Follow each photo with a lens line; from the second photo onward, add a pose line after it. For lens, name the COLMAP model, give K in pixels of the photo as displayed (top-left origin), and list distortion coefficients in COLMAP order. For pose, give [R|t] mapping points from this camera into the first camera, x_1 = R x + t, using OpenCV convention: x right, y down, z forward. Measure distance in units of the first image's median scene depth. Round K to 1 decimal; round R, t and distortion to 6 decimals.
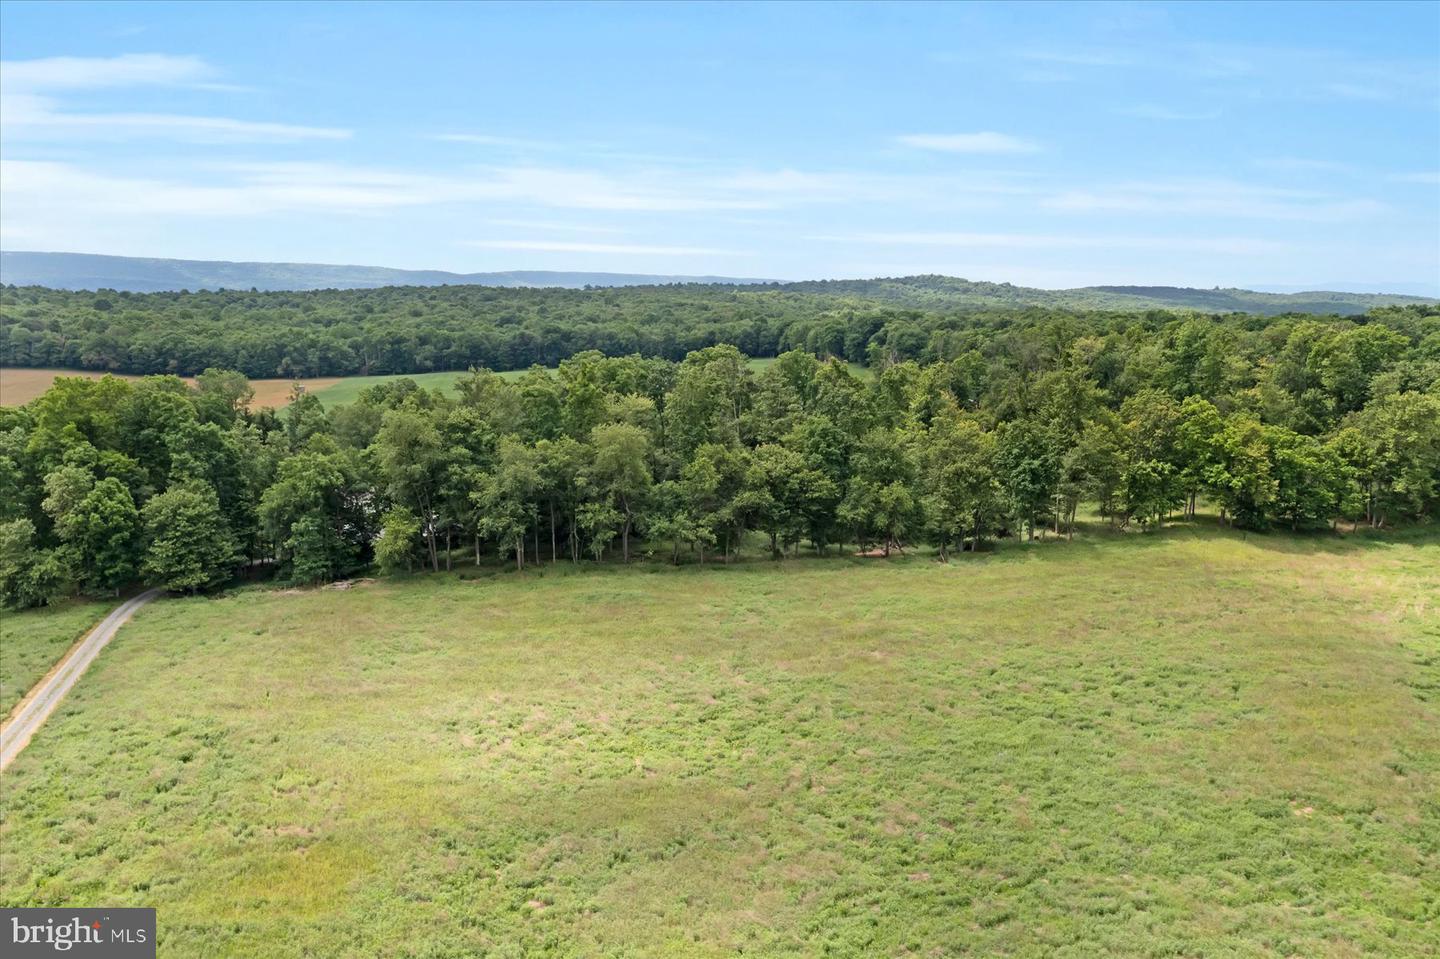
lens RADIAL K [[1155.9, 0, 720.0], [0, 1155.9, 479.5], [0, 0, 1]] dist [-0.000392, 0.011238]
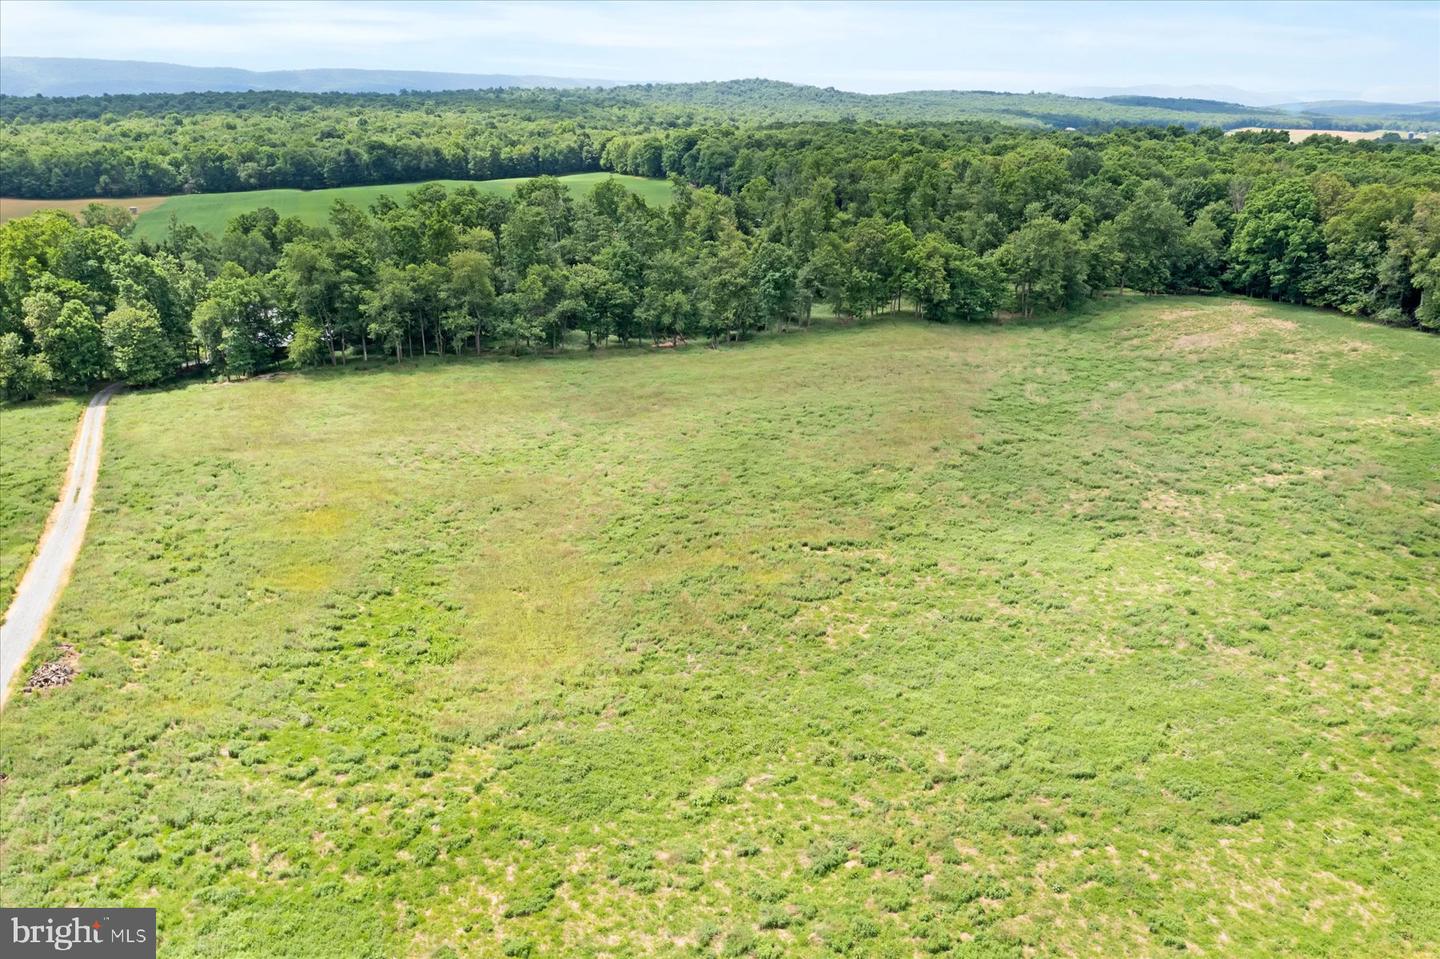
lens RADIAL K [[1155.9, 0, 720.0], [0, 1155.9, 479.5], [0, 0, 1]] dist [-0.000392, 0.011238]
pose [[0.989619, -0.043279, 0.137044, 0.005881], [0.020482, 0.986318, 0.163577, -0.000276], [-0.142248, -0.159072, 0.976966, -0.379184]]
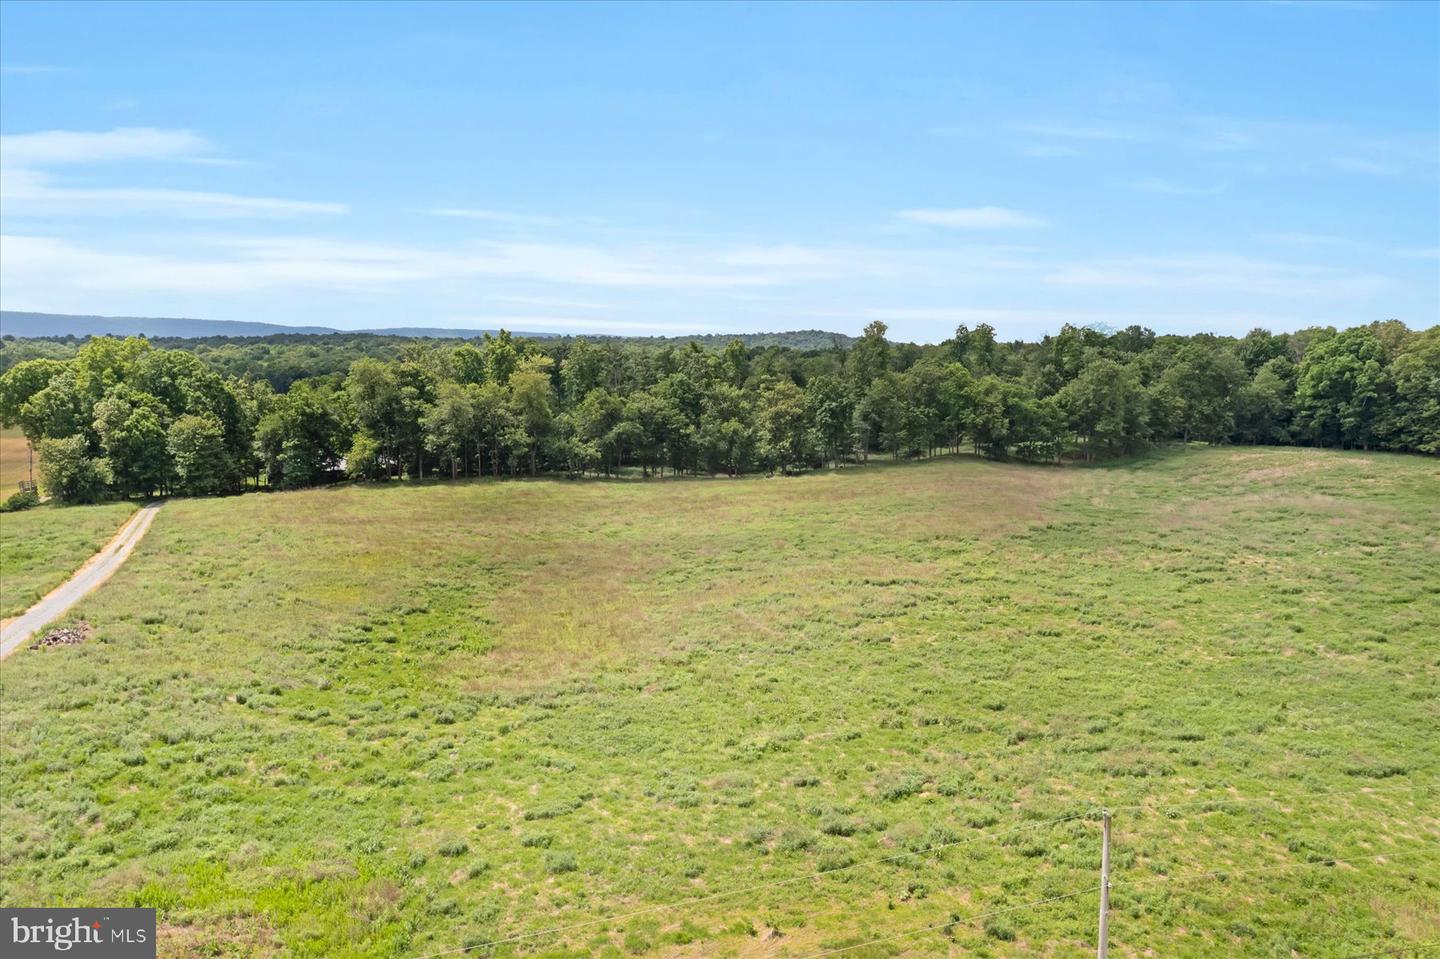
lens RADIAL K [[1155.9, 0, 720.0], [0, 1155.9, 479.5], [0, 0, 1]] dist [-0.000392, 0.011238]
pose [[0.995460, -0.006392, 0.094968, 0.006572], [0.011167, 0.998695, -0.049828, 0.143407], [-0.094526, 0.050662, 0.994232, -0.354046]]
